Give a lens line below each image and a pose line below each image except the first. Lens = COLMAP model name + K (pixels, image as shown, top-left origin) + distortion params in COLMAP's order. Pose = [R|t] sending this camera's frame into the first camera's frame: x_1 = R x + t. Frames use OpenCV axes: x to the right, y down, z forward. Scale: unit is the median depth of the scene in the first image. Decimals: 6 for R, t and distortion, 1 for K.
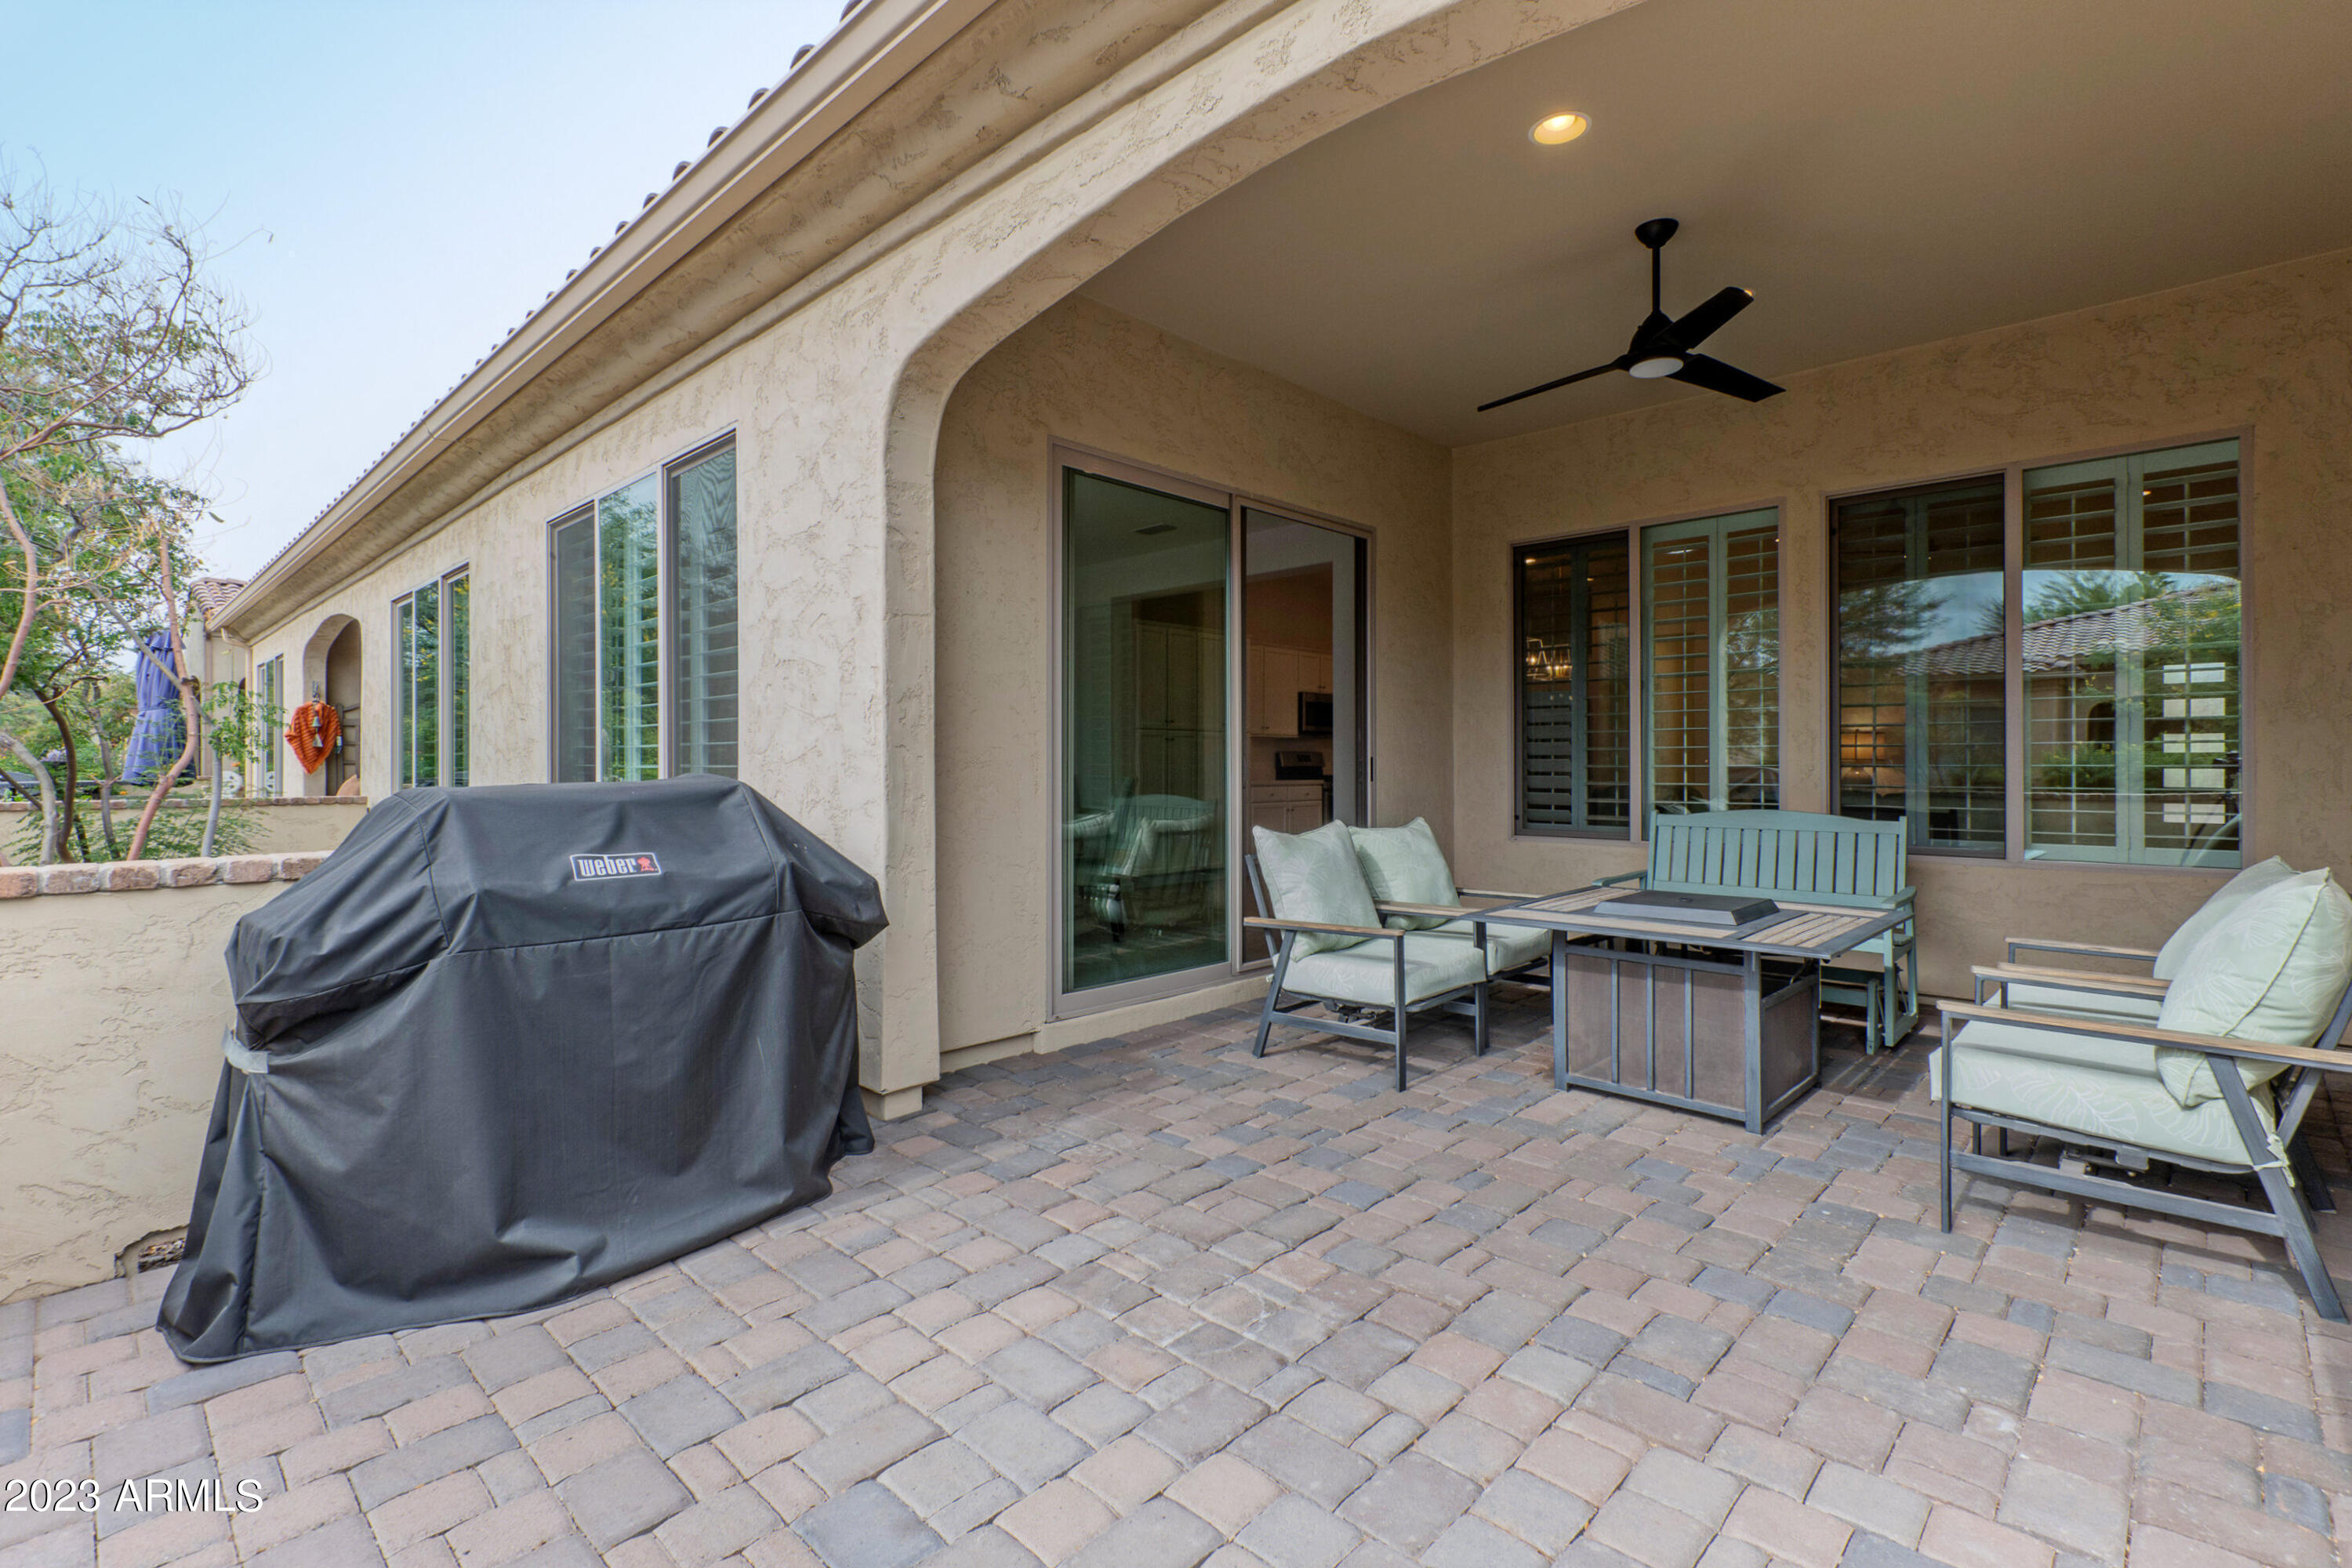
lens RADIAL K [[1067.0, 0, 1174.8], [0, 1067.0, 765.4], [0, 0, 1]] dist [0.002492, -0.000394]
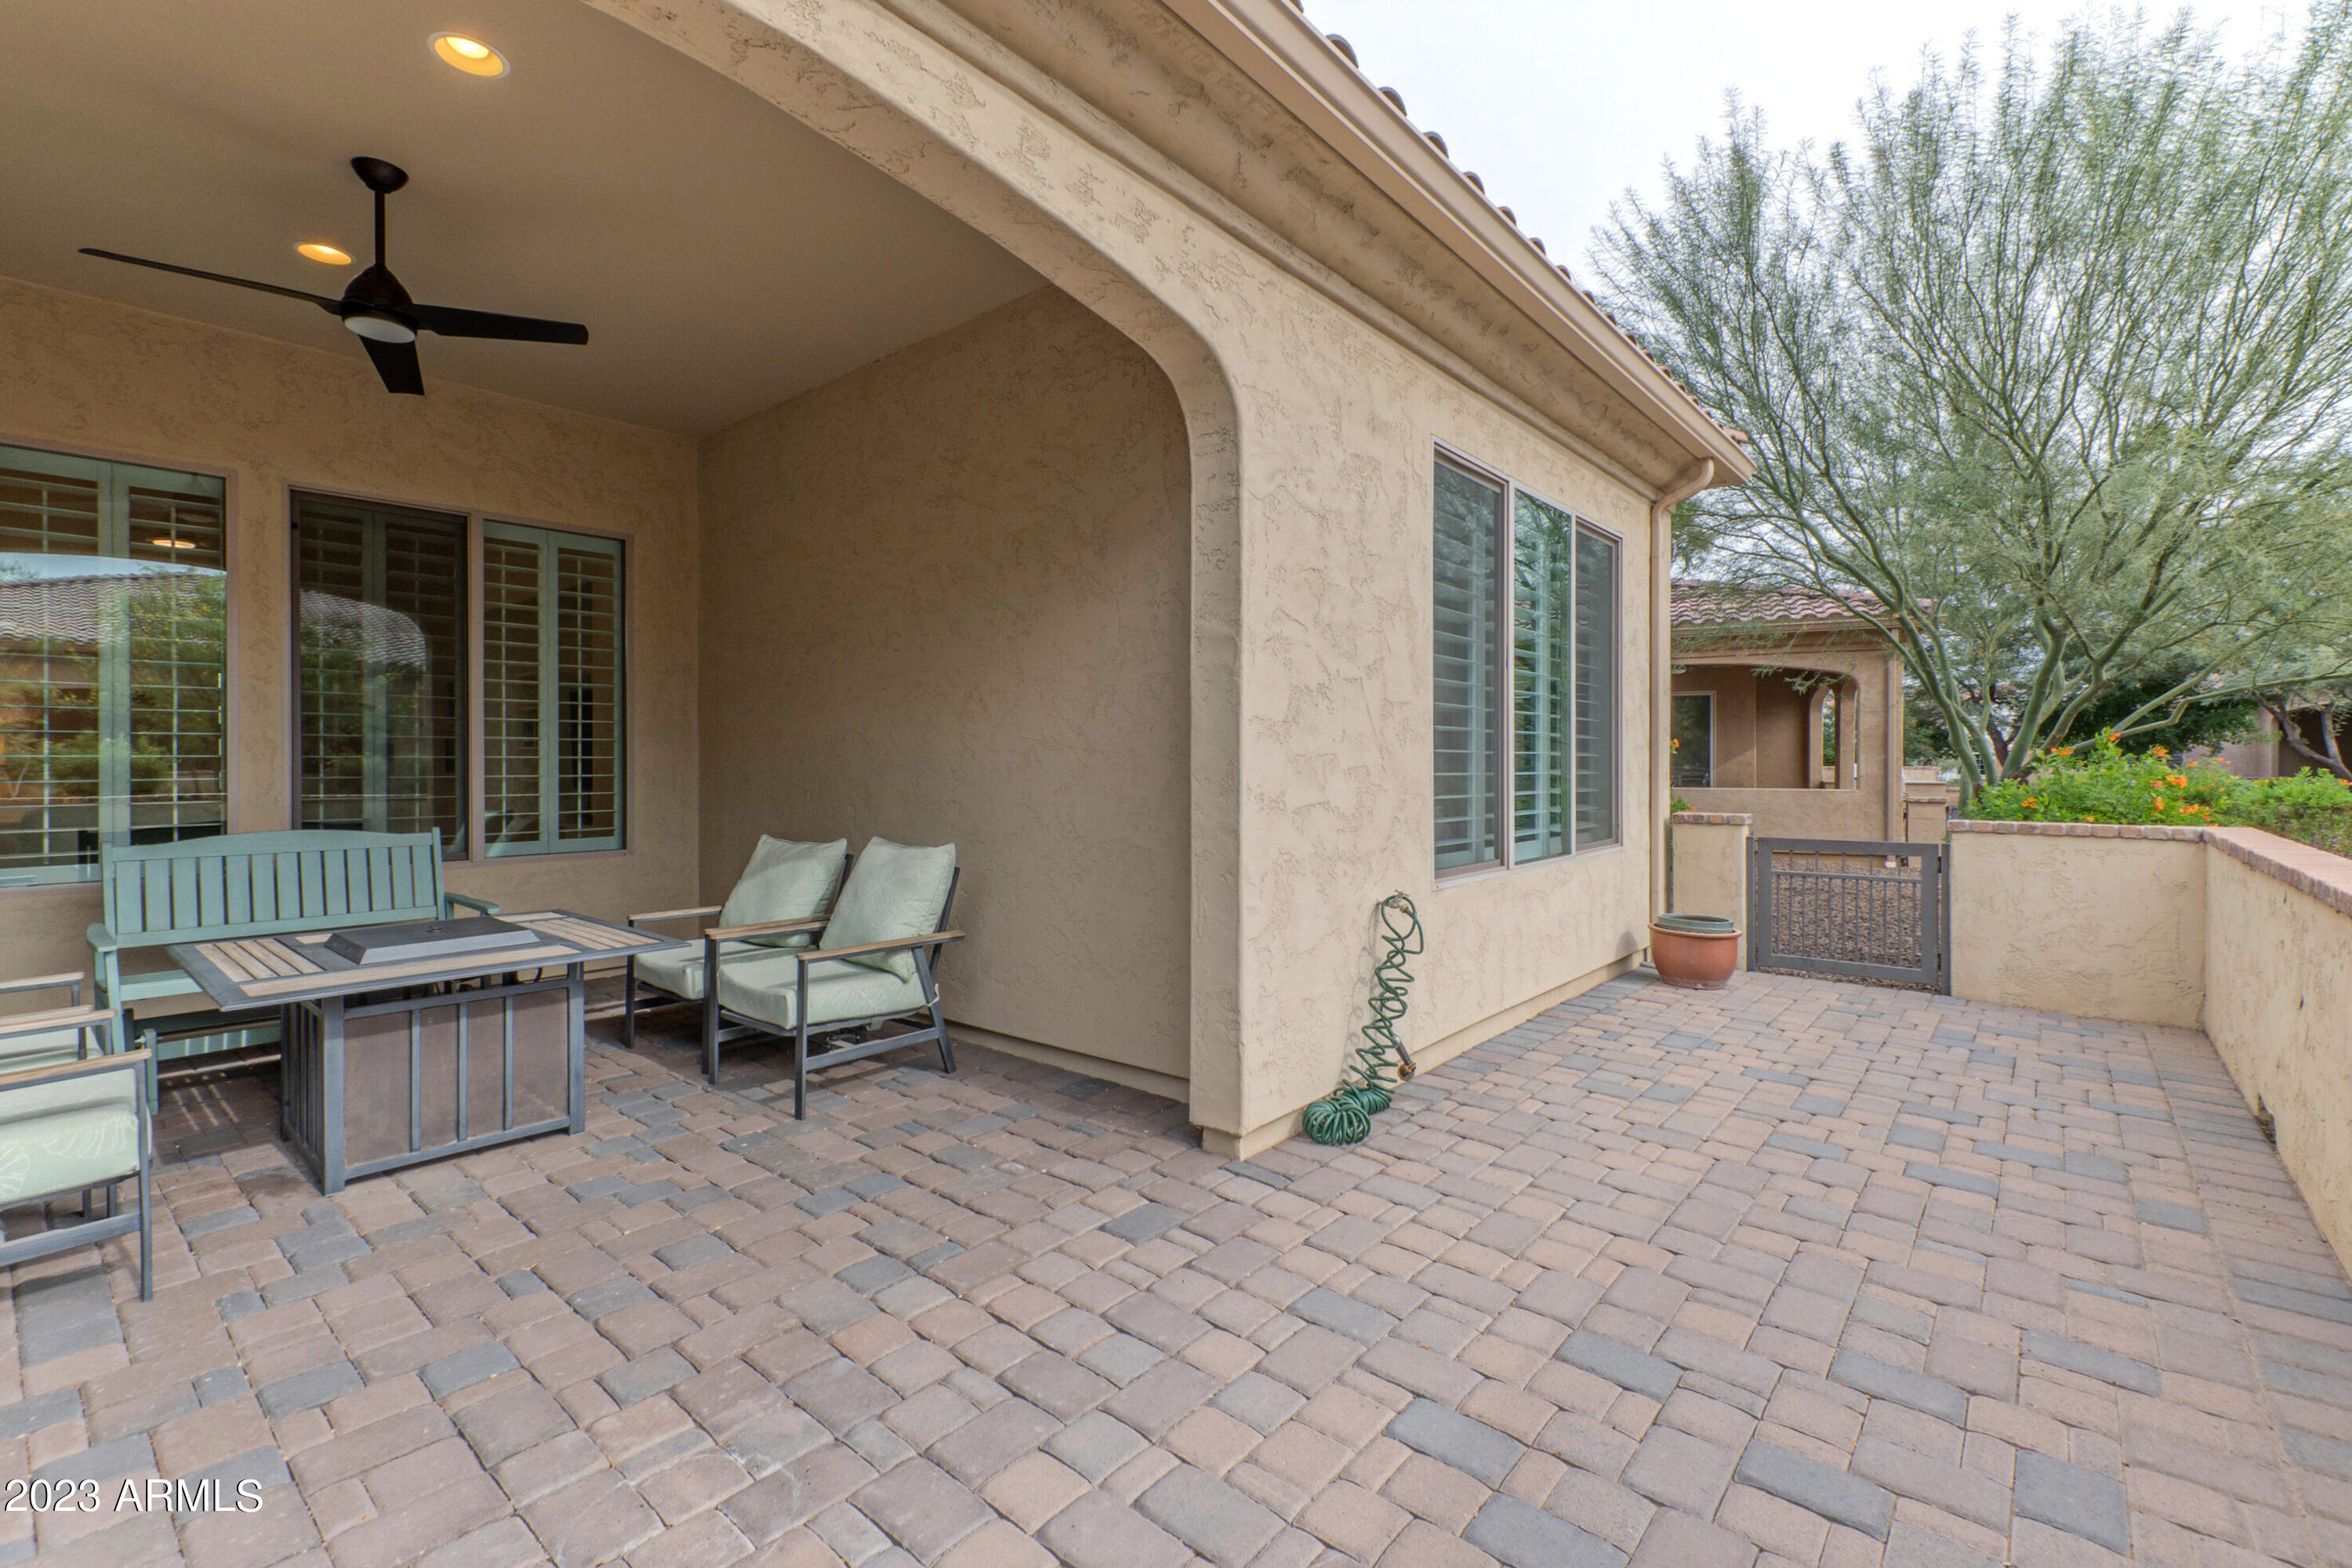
lens RADIAL K [[1022.1, 0, 1174.7], [0, 1022.1, 773.2], [0, 0, 1]] dist [-0.018341, -0.000581]
pose [[-0.048767, -0.012496, 0.998732, -0.574730], [0.012279, 0.999839, 0.013110, -0.018299], [-0.998735, 0.012903, -0.048605, 0.555908]]
